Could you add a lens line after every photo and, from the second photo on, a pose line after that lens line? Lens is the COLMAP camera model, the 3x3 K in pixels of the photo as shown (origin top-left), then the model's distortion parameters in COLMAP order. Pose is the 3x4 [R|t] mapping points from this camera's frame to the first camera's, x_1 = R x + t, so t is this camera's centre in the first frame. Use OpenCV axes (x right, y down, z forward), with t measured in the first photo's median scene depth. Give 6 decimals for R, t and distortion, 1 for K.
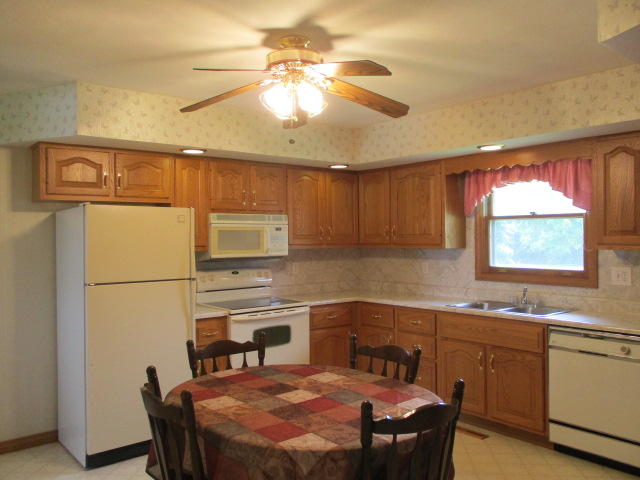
lens RADIAL K [[538.4, 0, 324.3], [0, 538.4, 235.7], [0, 0, 1]] dist [-0.007824, -0.013443]
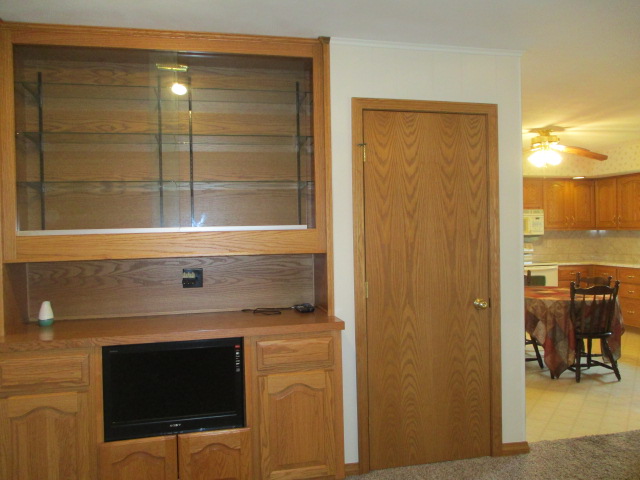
lens RADIAL K [[538.4, 0, 324.3], [0, 538.4, 235.7], [0, 0, 1]] dist [-0.007824, -0.013443]
pose [[0.895175, -0.001484, -0.445711, 0.066514], [0.010525, 0.999786, 0.017810, 0.004469], [0.445590, -0.020635, 0.894999, -0.792501]]
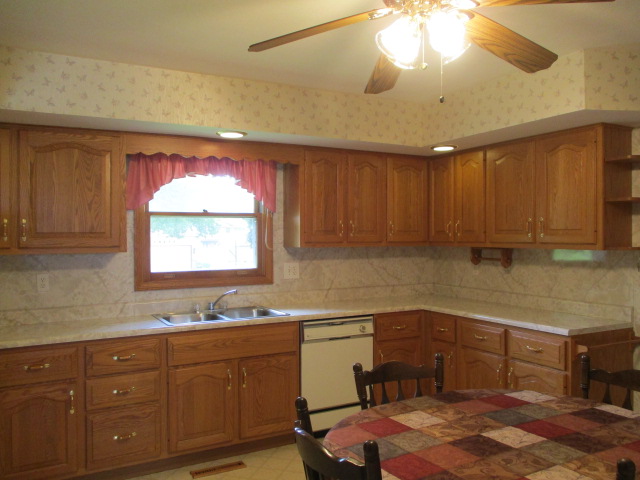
lens RADIAL K [[546.1, 0, 319.8], [0, 546.1, 240.7], [0, 0, 1]] dist [0.001724, -0.006330]
pose [[0.207104, -0.007478, 0.978290, -0.476108], [0.005006, 0.999966, 0.006584, 0.004506], [-0.978306, 0.003534, 0.207134, 0.602036]]
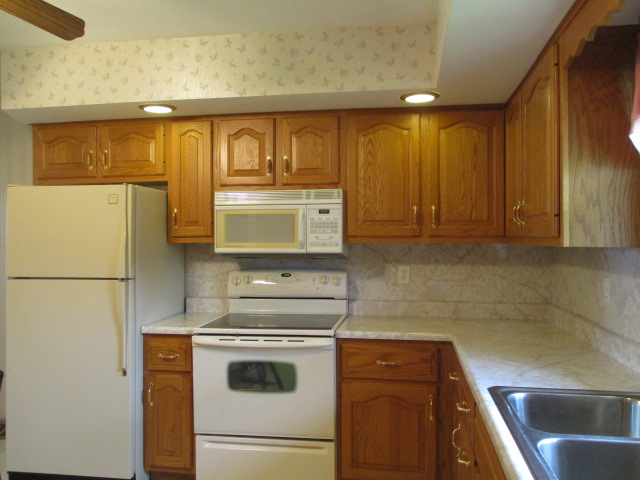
lens RADIAL K [[538.4, 0, 324.3], [0, 538.4, 235.7], [0, 0, 1]] dist [-0.007824, -0.013443]
pose [[0.652822, 0.003990, -0.757501, 0.430460], [0.000267, 0.999985, 0.005497, 0.013992], [0.757511, -0.003790, 0.652811, 0.619796]]
